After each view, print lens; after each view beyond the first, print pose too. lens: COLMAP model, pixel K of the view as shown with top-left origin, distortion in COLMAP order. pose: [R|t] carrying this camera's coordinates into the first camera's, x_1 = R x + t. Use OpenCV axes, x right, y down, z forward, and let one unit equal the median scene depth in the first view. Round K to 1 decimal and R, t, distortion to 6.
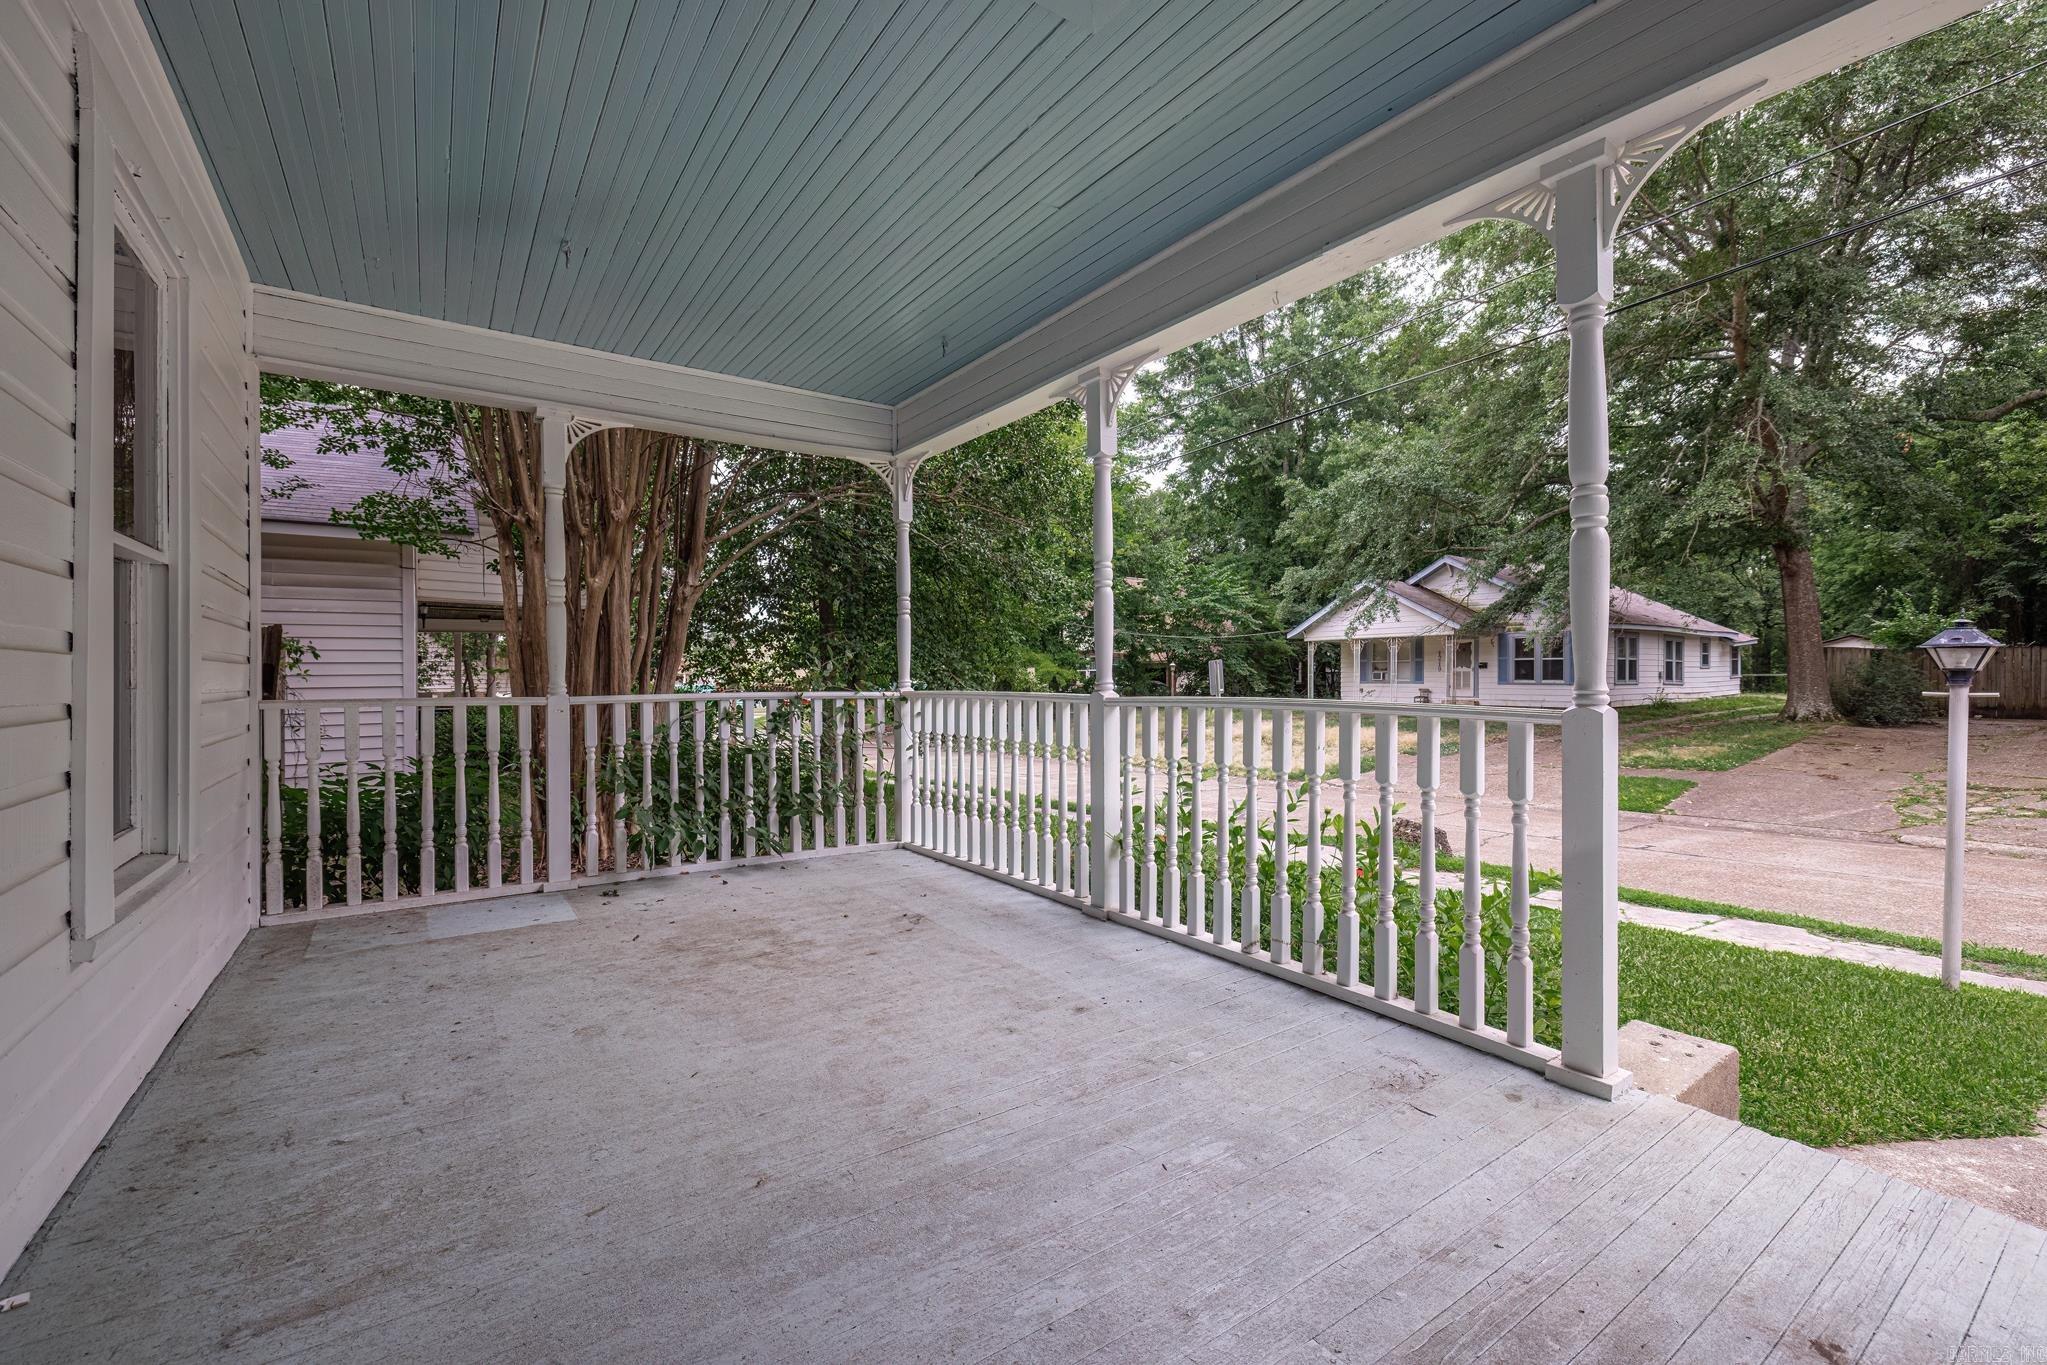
lens RADIAL K [[859.4, 0, 1014.3], [0, 859.4, 680.3], [0, 0, 1]] dist [0.002649, 0.000205]
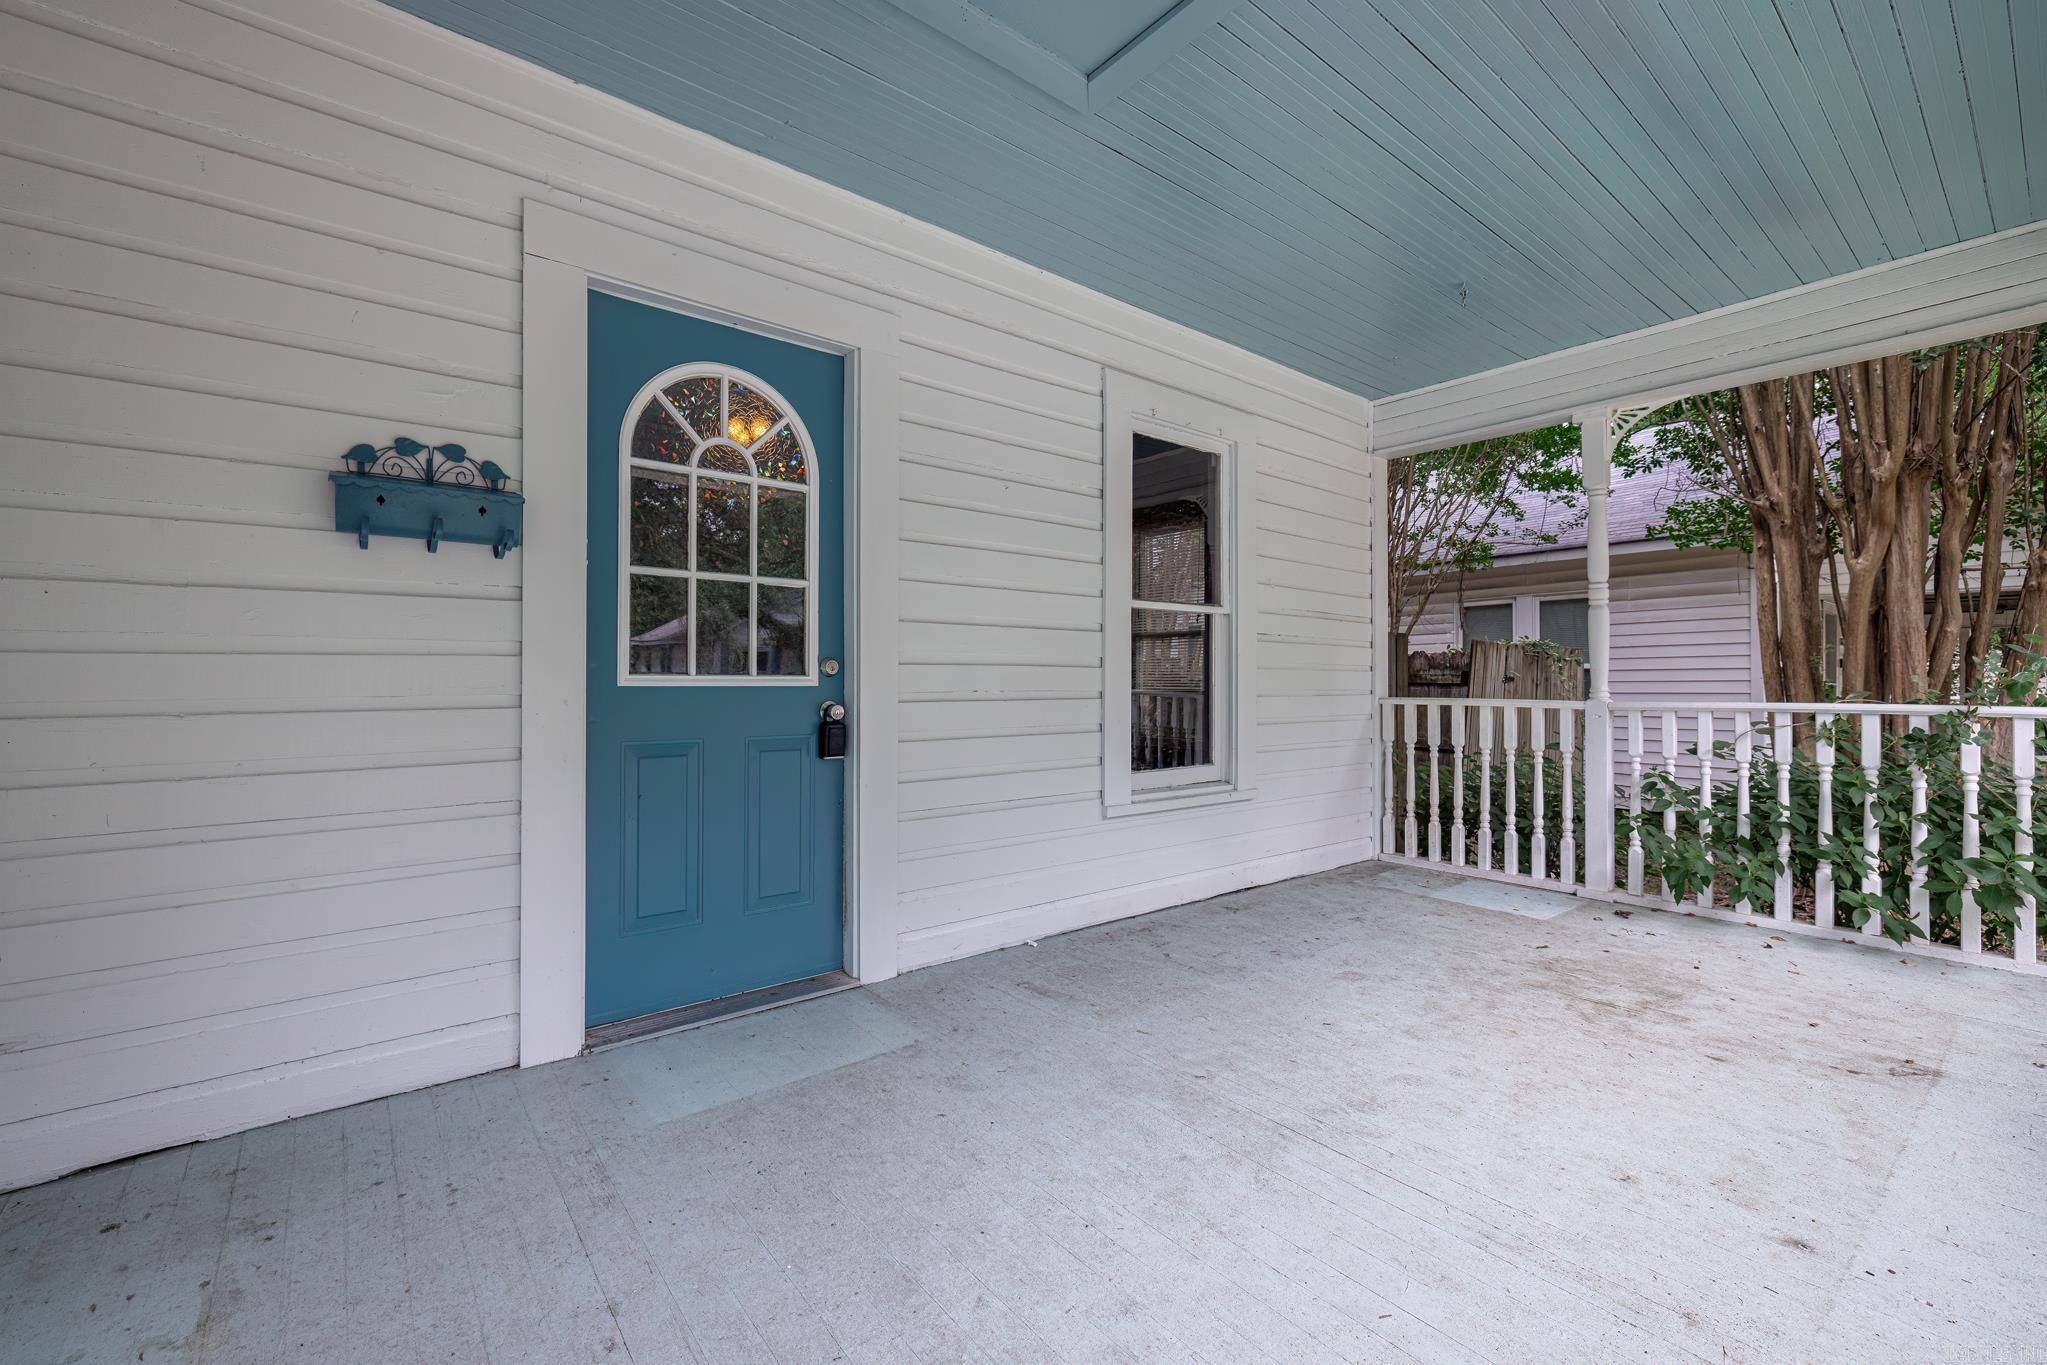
lens RADIAL K [[859.4, 0, 1014.3], [0, 859.4, 680.3], [0, 0, 1]] dist [0.002649, 0.000205]
pose [[0.065924, -0.000308, -0.997825, 0.522060], [-0.008327, 0.999965, -0.000858, 0.001600], [0.997790, 0.008365, 0.065919, 0.349333]]
